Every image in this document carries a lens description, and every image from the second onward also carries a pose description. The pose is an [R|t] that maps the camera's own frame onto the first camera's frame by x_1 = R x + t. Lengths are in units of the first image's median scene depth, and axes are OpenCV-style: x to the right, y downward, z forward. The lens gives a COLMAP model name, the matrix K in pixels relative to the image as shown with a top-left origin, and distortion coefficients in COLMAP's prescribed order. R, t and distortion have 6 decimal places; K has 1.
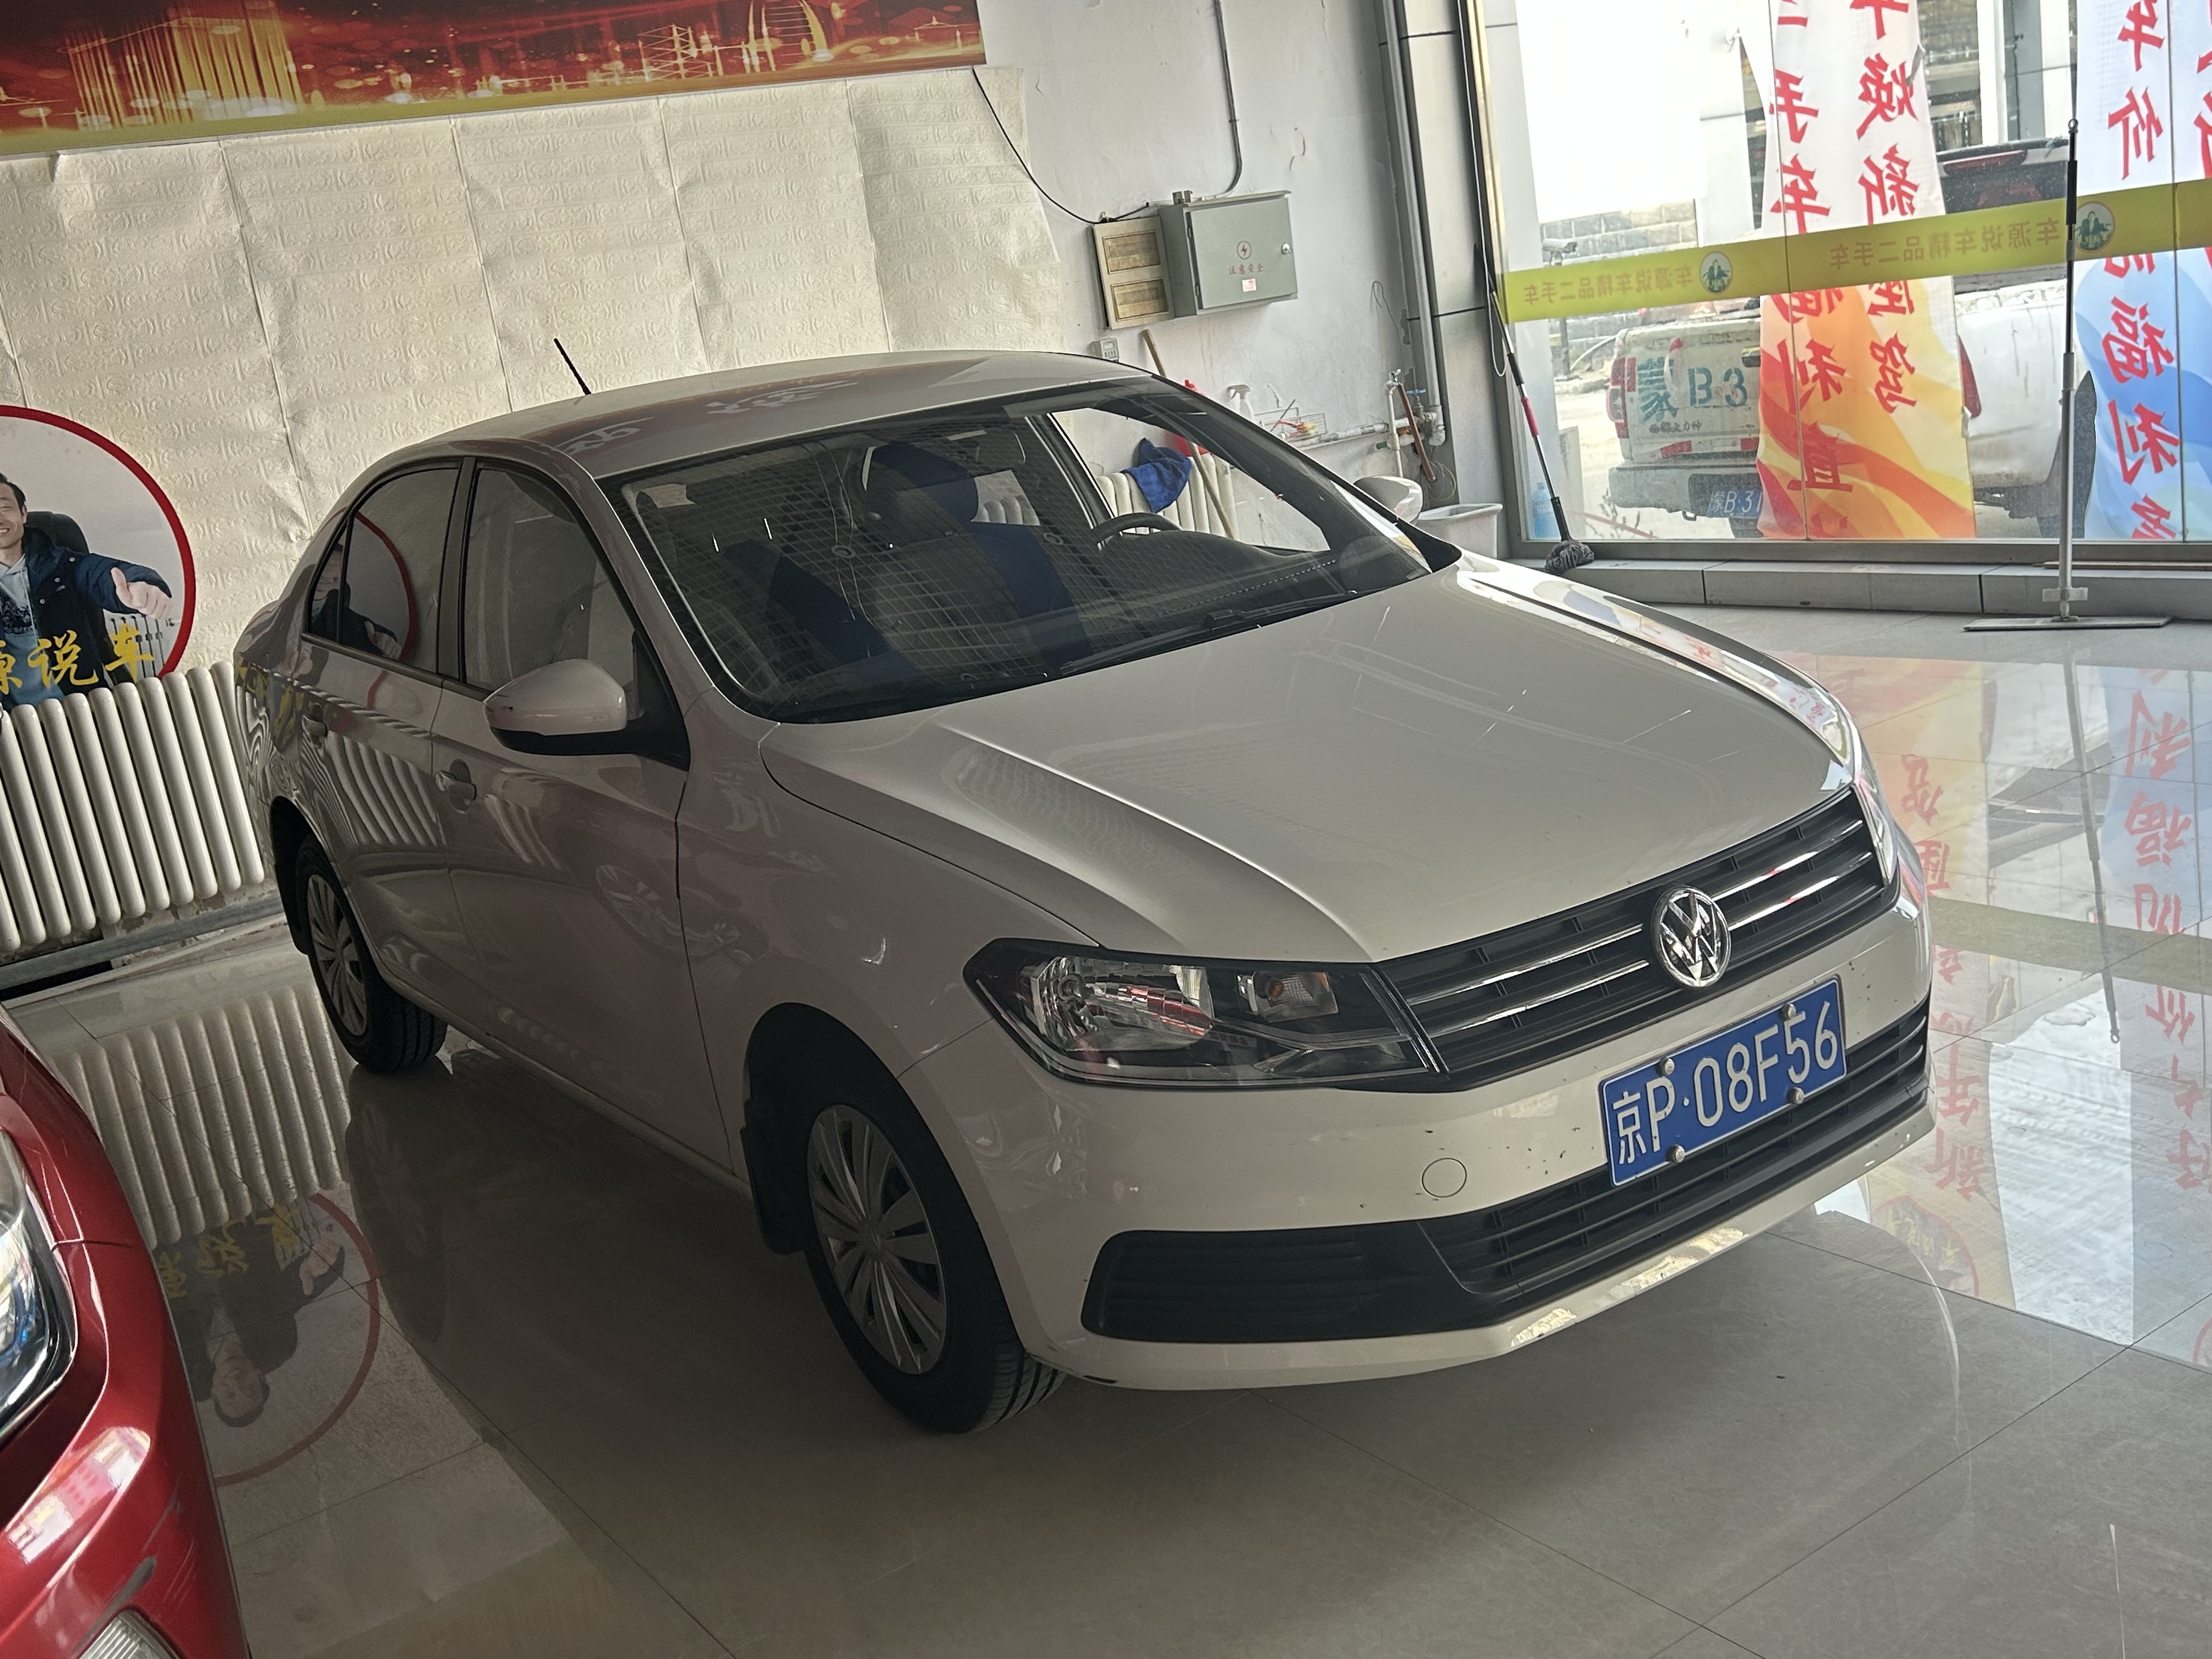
lens RADIAL K [[2212.6, 0, 1087.6], [0, 2212.6, 852.2], [0, 0, 1]] dist [0.025157, 0.000000]
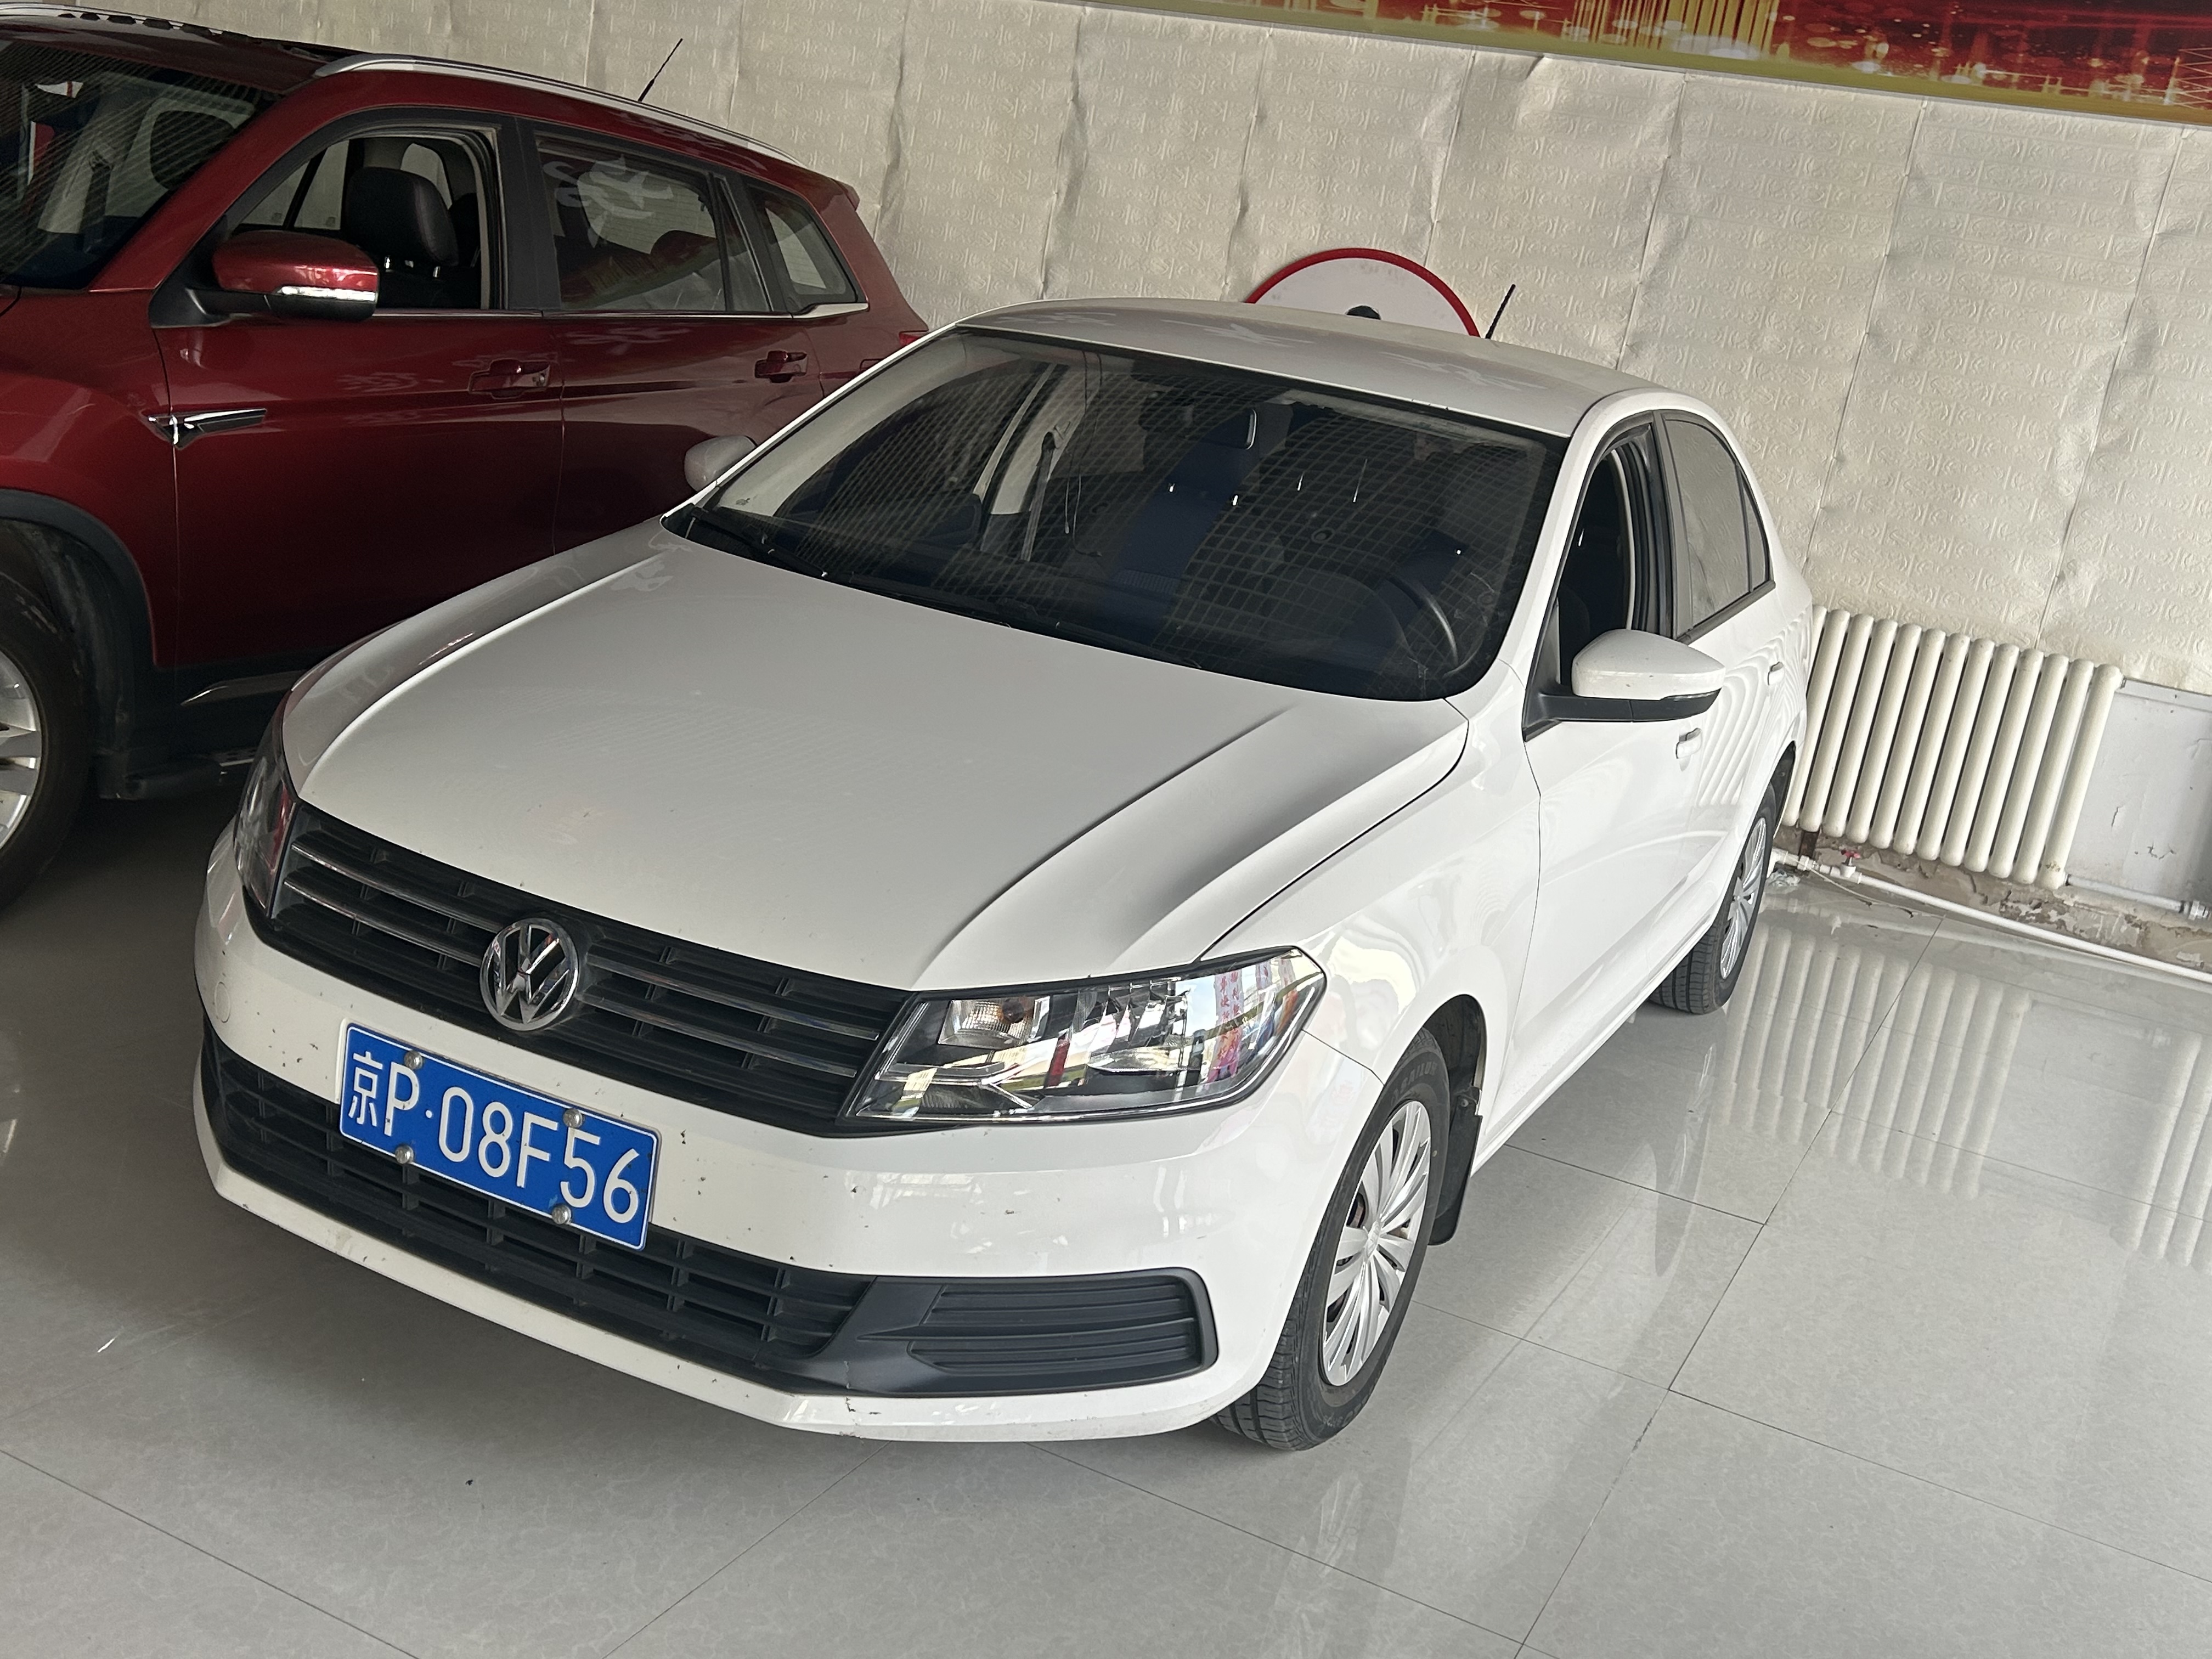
lens RADIAL K [[2212.6, 0, 1135.1], [0, 2212.6, 855.1], [0, 0, 1]] dist [0.025157, 0.000000]
pose [[0.477156, 0.440758, -0.760299, 0.424310], [-0.436184, 0.869832, 0.230511, -0.128349], [0.762932, 0.221640, 0.607298, 0.254823]]
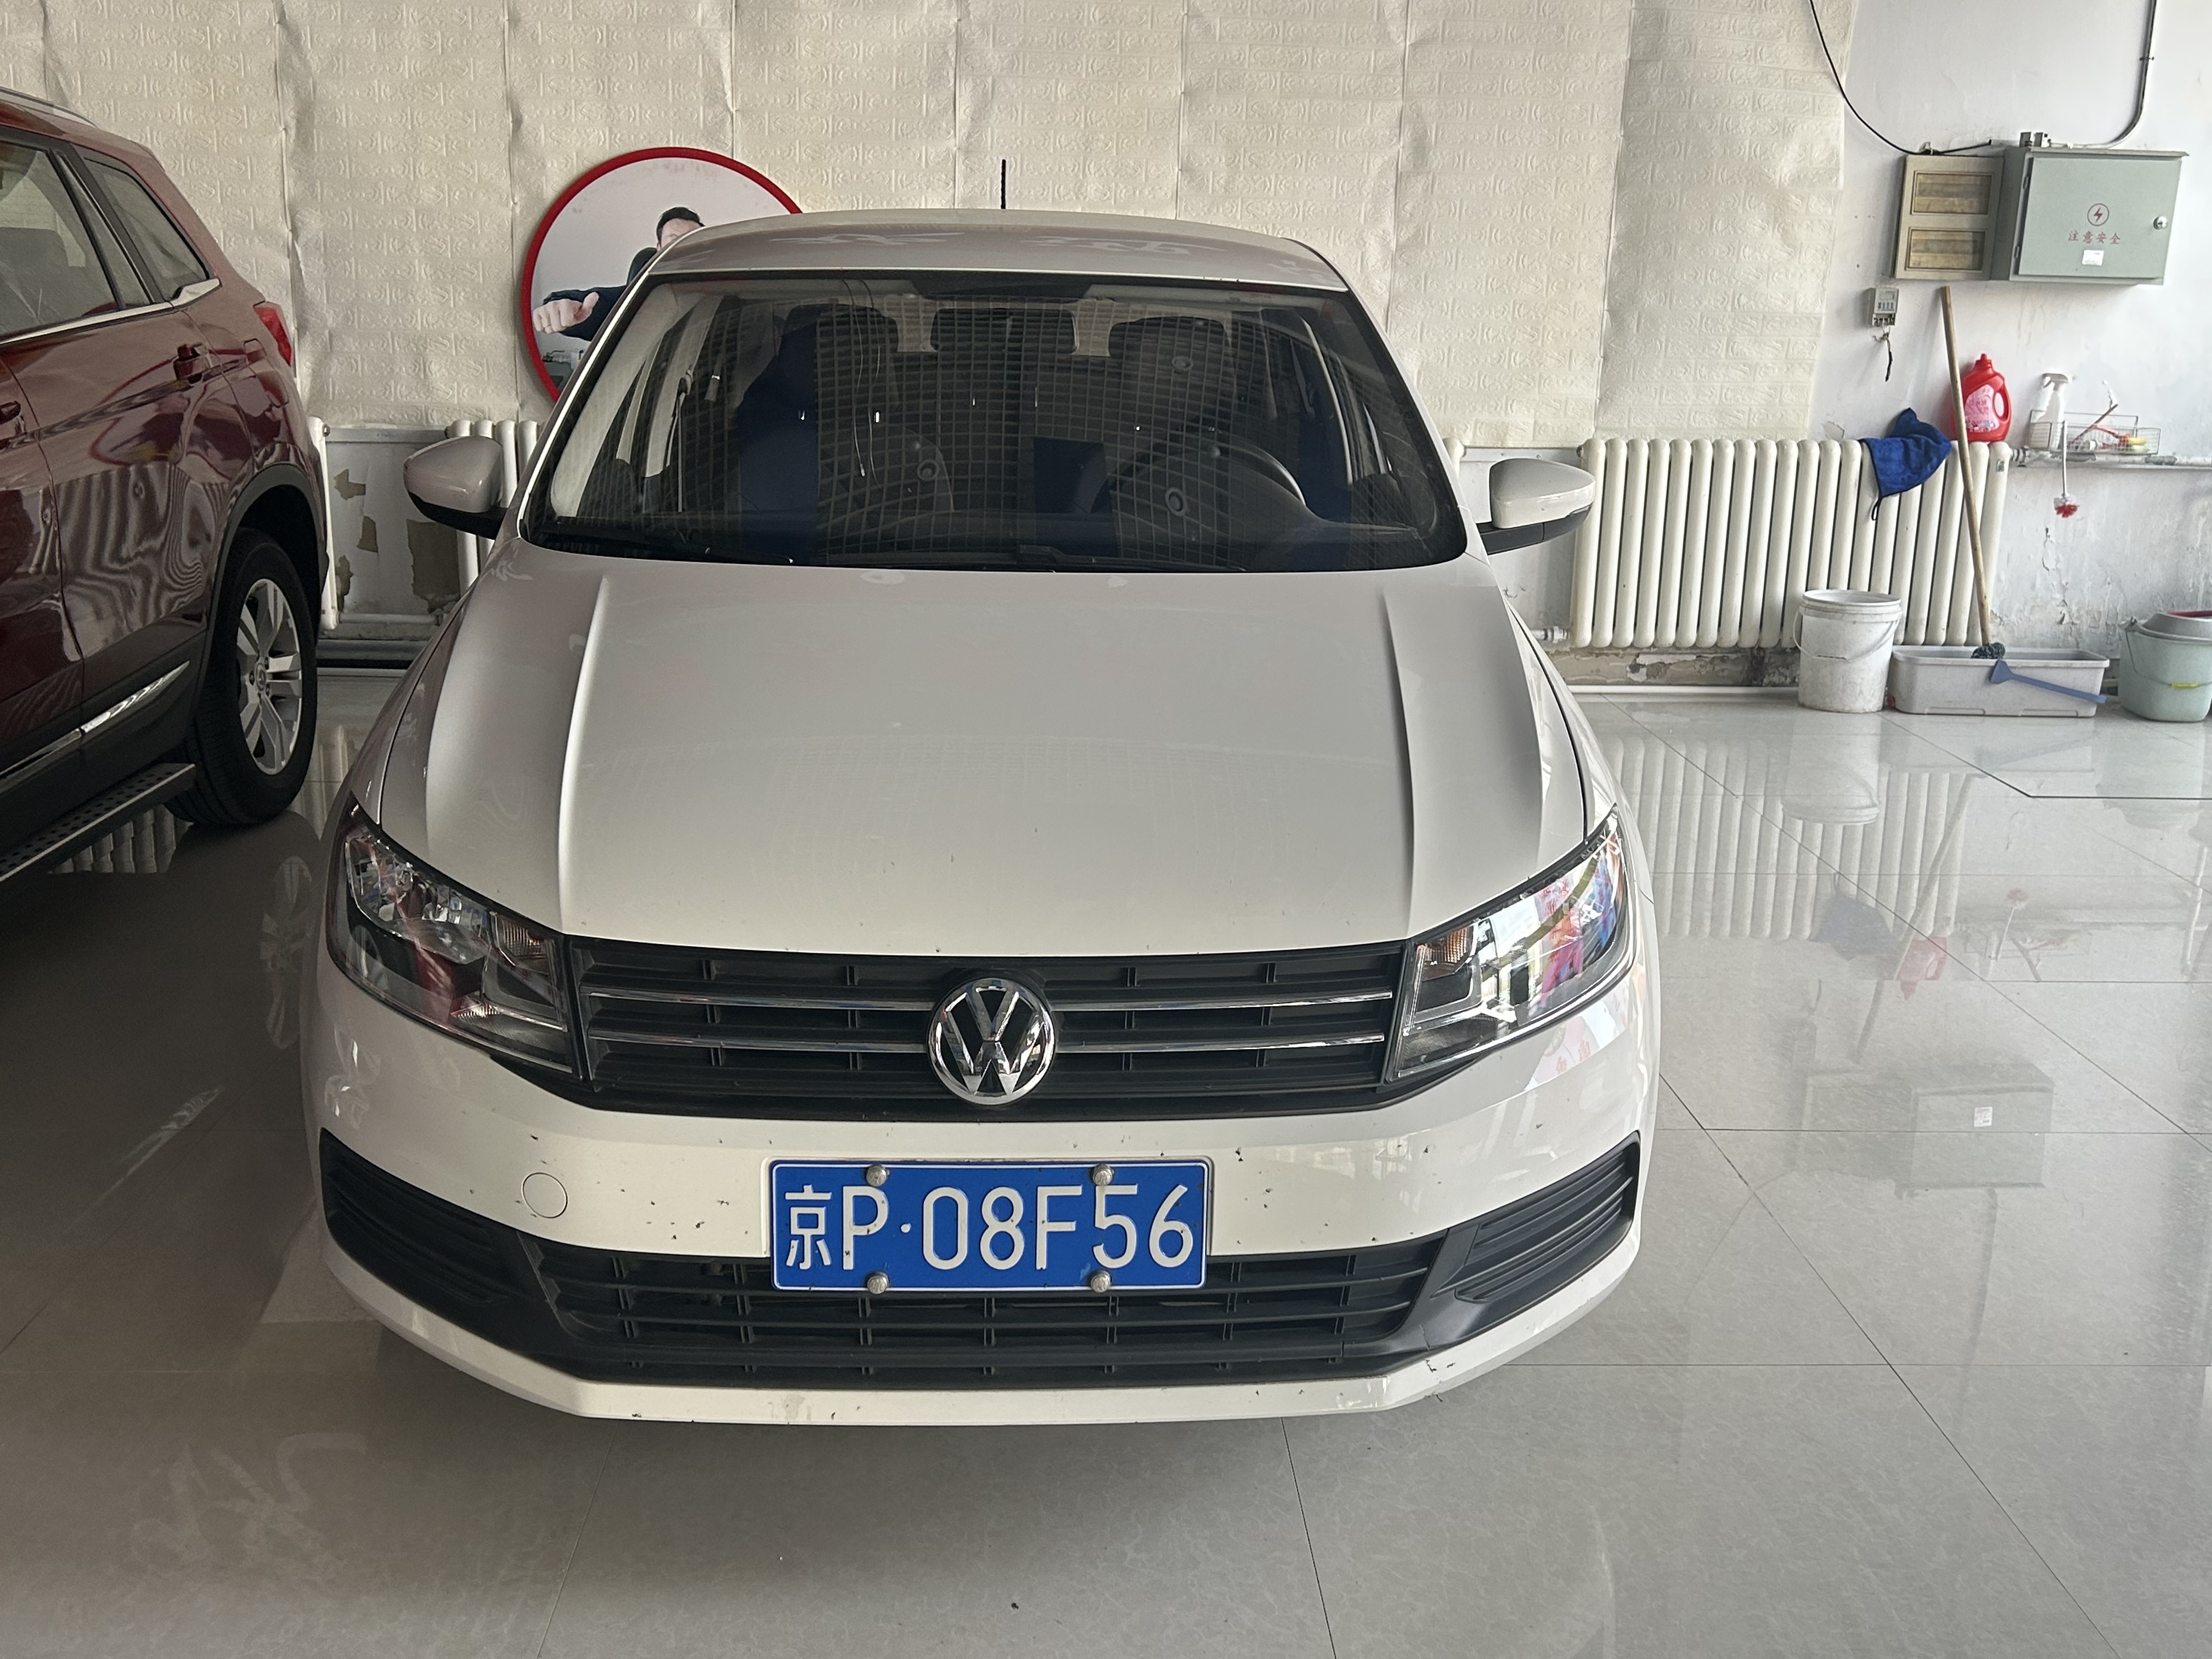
lens RADIAL K [[2212.6, 0, 1122.1], [0, 2212.6, 836.0], [0, 0, 1]] dist [0.025157, 0.000000]
pose [[0.842164, 0.295999, -0.450715, 0.263209], [-0.274787, 0.954772, 0.113587, -0.055338], [0.463952, 0.028192, 0.885412, 0.124941]]
